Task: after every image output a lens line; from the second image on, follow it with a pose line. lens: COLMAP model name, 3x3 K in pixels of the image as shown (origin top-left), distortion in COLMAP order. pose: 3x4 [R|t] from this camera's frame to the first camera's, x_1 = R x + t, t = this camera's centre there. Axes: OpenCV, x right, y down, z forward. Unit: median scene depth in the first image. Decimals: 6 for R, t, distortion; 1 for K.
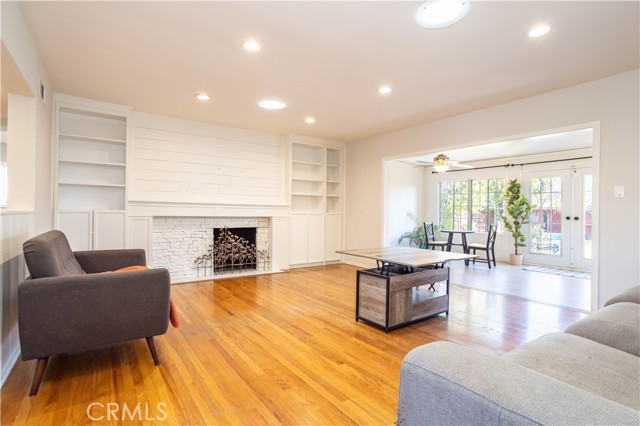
lens RADIAL K [[316.5, 0, 321.6], [0, 316.5, 212.9], [0, 0, 1]] dist [-0.031767, 0.002390]
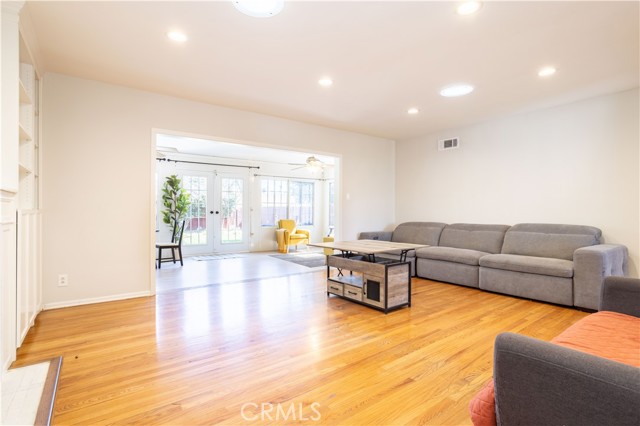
lens RADIAL K [[316.5, 0, 321.4], [0, 316.5, 211.1], [0, 0, 1]] dist [-0.031767, 0.002390]
pose [[-0.018970, -0.013677, 0.999727, -0.932700], [0.000112, 0.999906, 0.013682, -0.010682], [-0.999820, 0.000371, -0.018966, 1.252884]]
